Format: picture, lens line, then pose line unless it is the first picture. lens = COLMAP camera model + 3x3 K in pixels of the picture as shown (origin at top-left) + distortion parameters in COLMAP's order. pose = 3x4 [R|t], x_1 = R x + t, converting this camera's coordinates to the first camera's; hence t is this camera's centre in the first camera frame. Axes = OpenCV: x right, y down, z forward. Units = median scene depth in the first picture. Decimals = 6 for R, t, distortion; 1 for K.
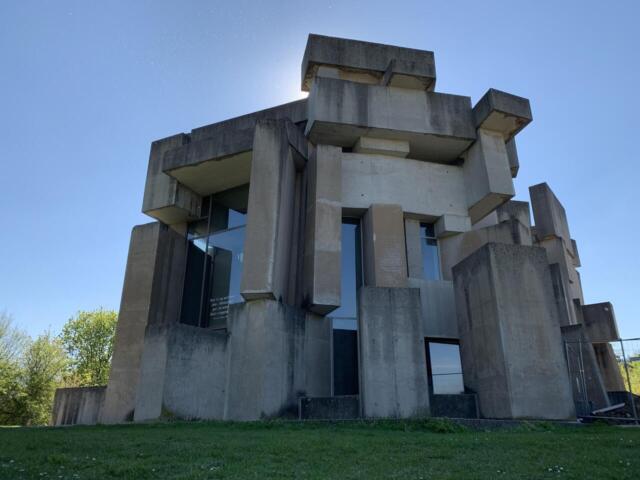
lens RADIAL K [[482.7, 0, 325.1], [0, 482.7, 239.8], [0, 0, 1]] dist [0.035607, -0.046754]
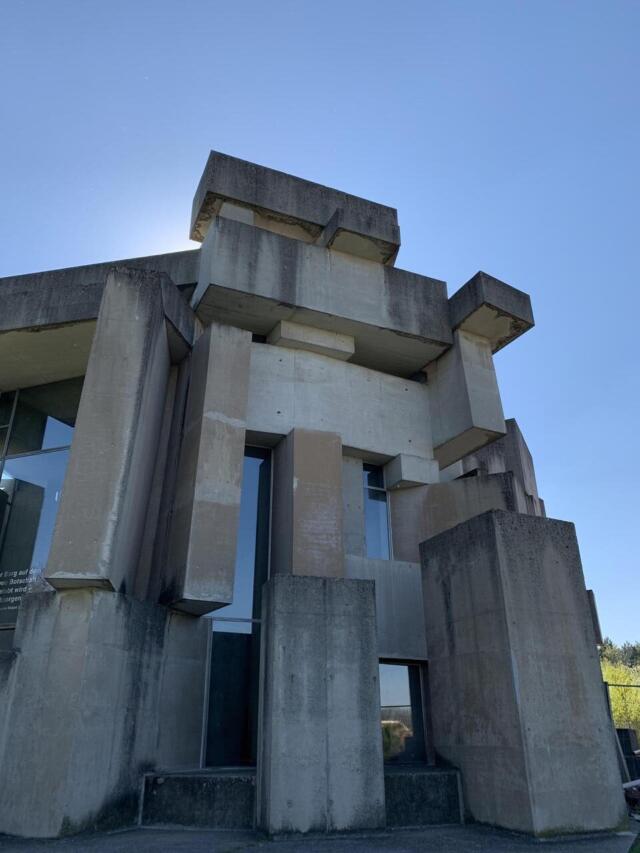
lens RADIAL K [[643.4, 0, 321.8], [0, 643.4, 425.9], [0, 0, 1]] dist [0.035607, -0.046754]
pose [[0.978730, 0.084187, 0.187083, -0.021304], [-0.069874, 0.994193, -0.081837, -0.013458], [-0.192886, 0.067024, 0.978929, 0.196223]]
